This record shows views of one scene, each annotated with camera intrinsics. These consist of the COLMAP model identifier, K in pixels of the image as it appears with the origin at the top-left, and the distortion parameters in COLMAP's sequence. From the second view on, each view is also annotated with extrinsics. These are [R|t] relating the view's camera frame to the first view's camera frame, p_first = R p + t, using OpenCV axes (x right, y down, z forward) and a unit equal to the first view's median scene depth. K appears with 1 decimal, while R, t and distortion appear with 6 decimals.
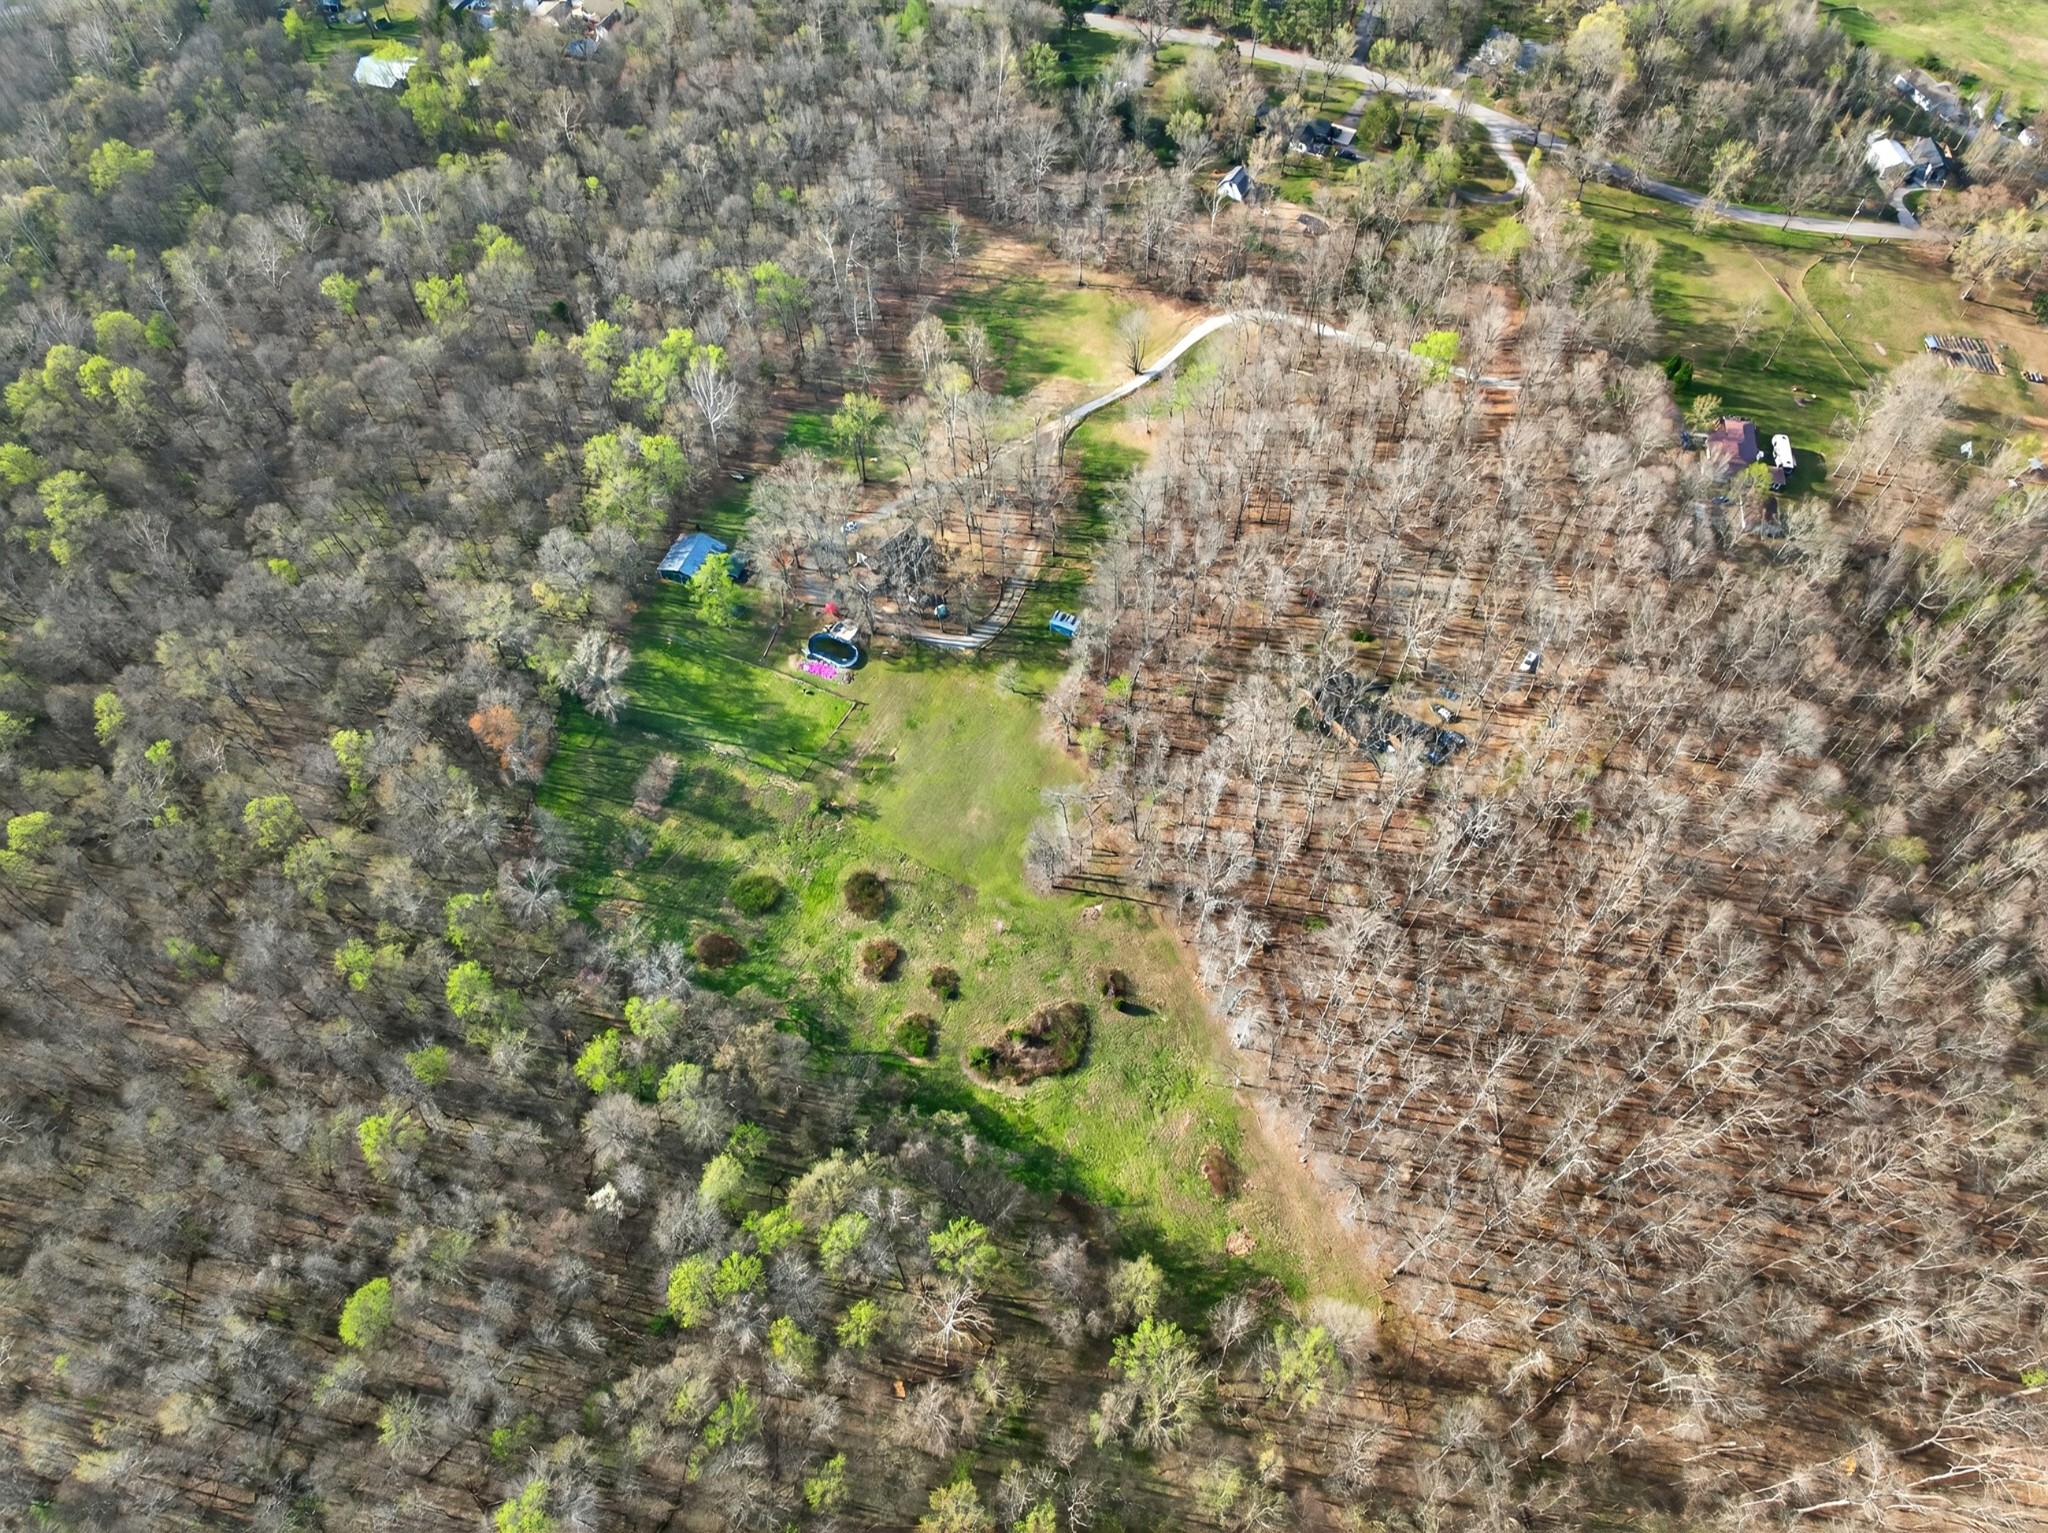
lens RADIAL K [[1437.2, 0, 1024.0], [0, 1437.2, 766.5], [0, 0, 1]] dist [-0.001464, -0.035810]
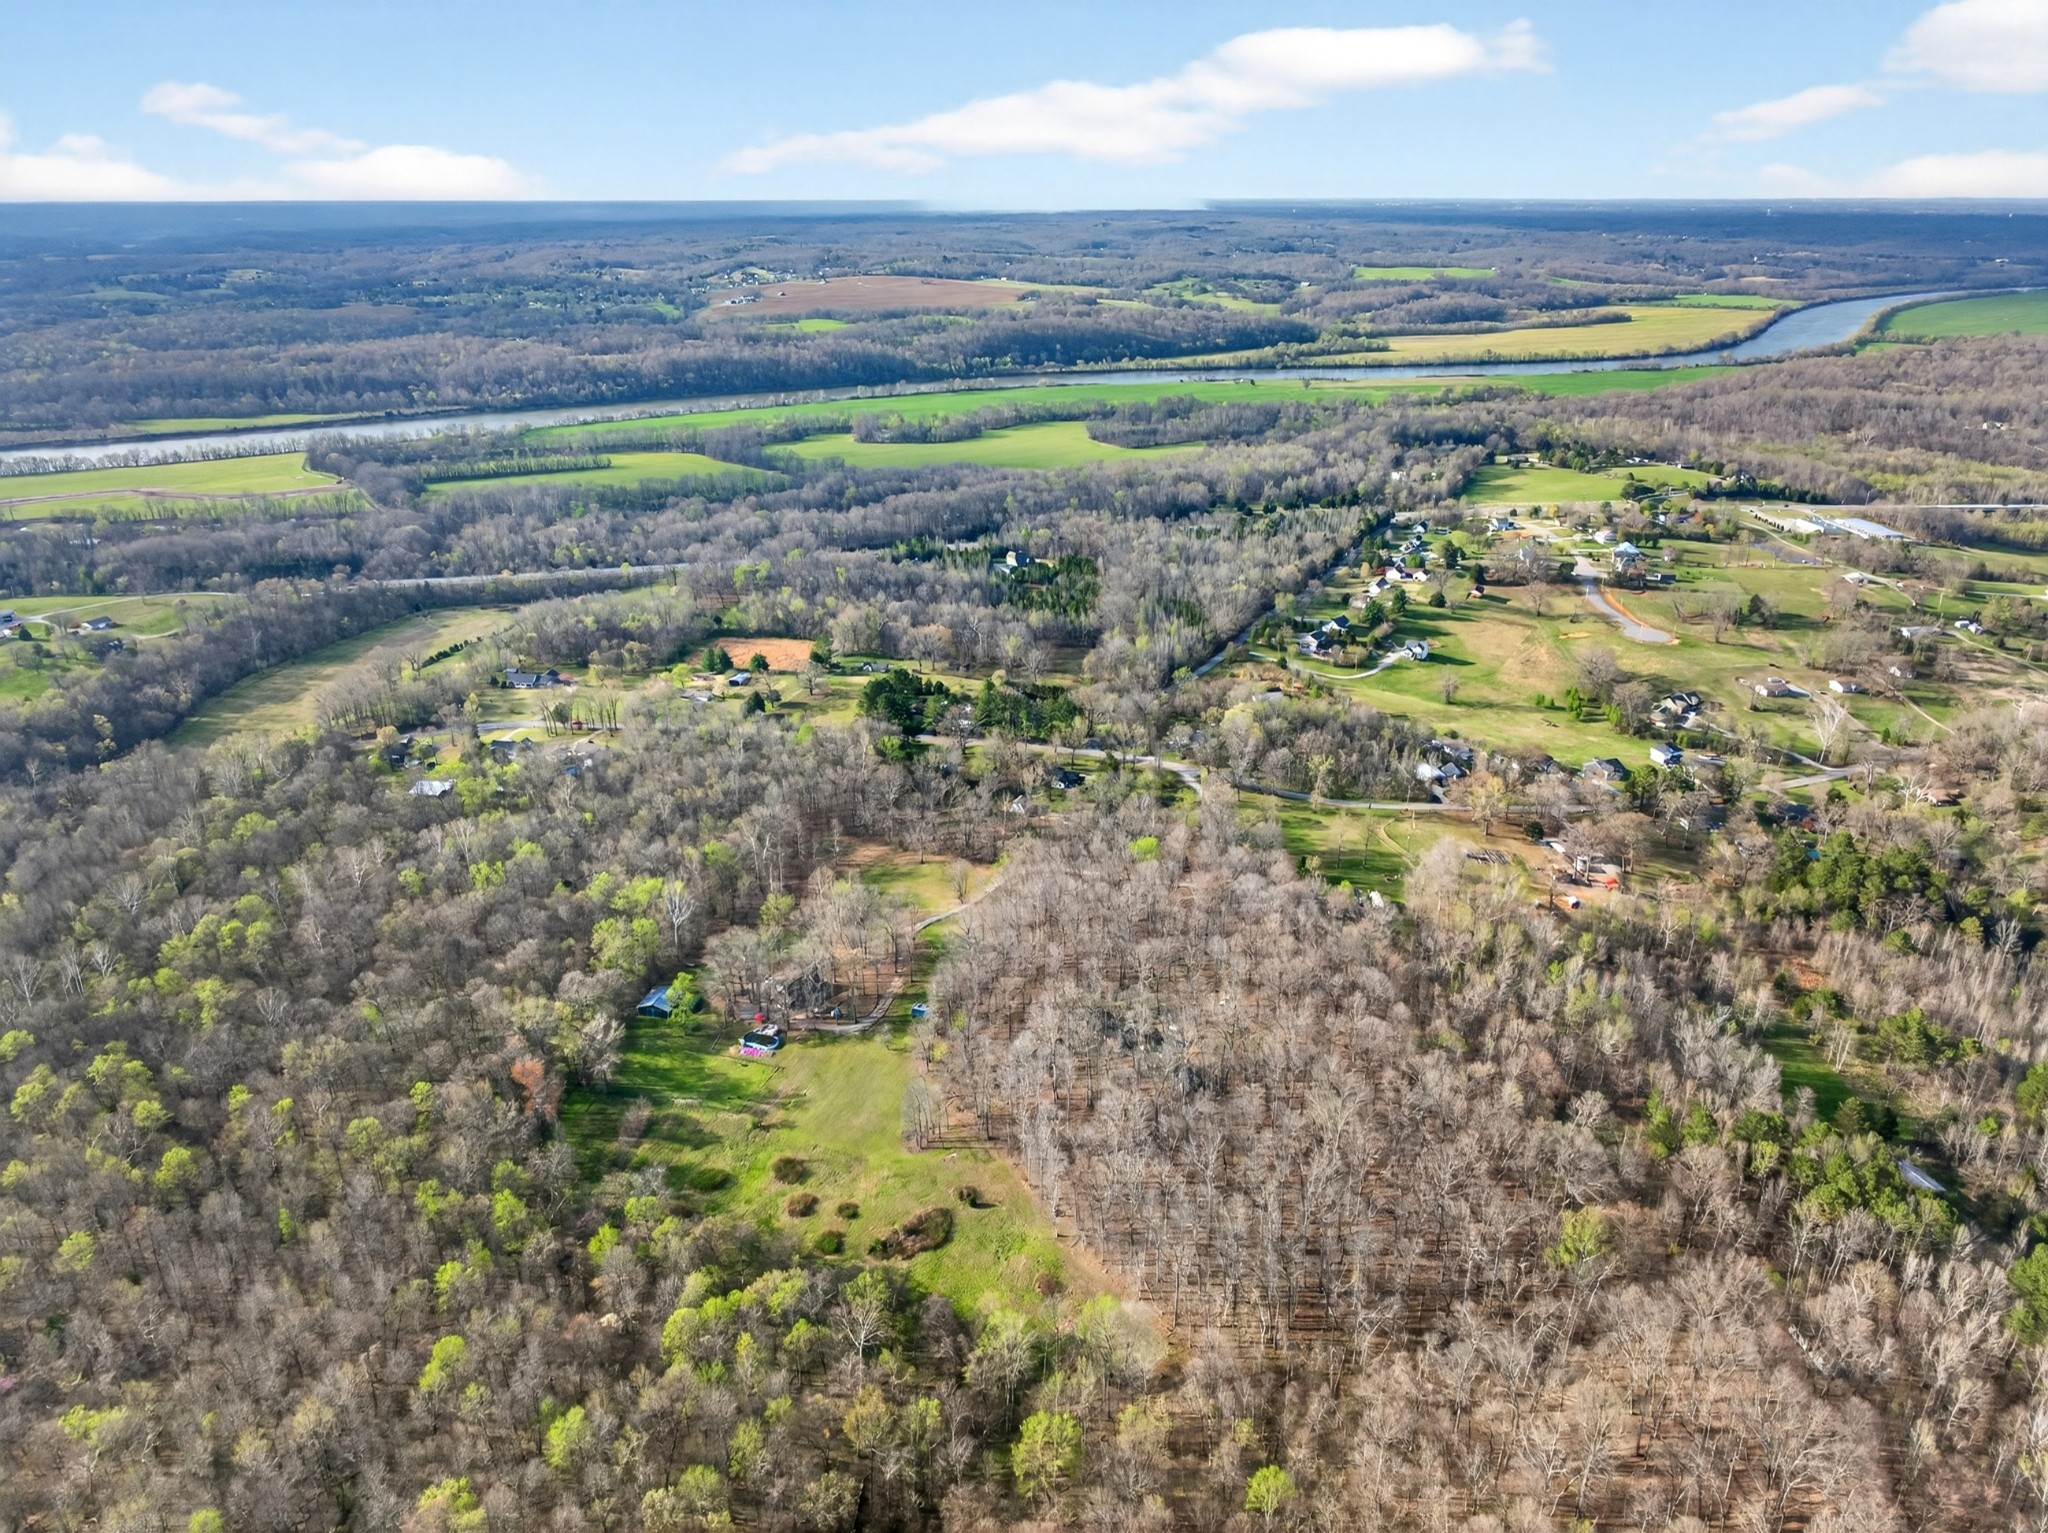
lens RADIAL K [[1397.2, 0, 1024.0], [0, 1397.2, 766.5], [0, 0, 1]] dist [-0.000475, -0.170689]
pose [[0.992950, -0.035158, 0.113199, -0.020559], [0.091694, 0.833018, -0.545594, 0.496457], [-0.075115, 0.552127, 0.830369, -0.348507]]
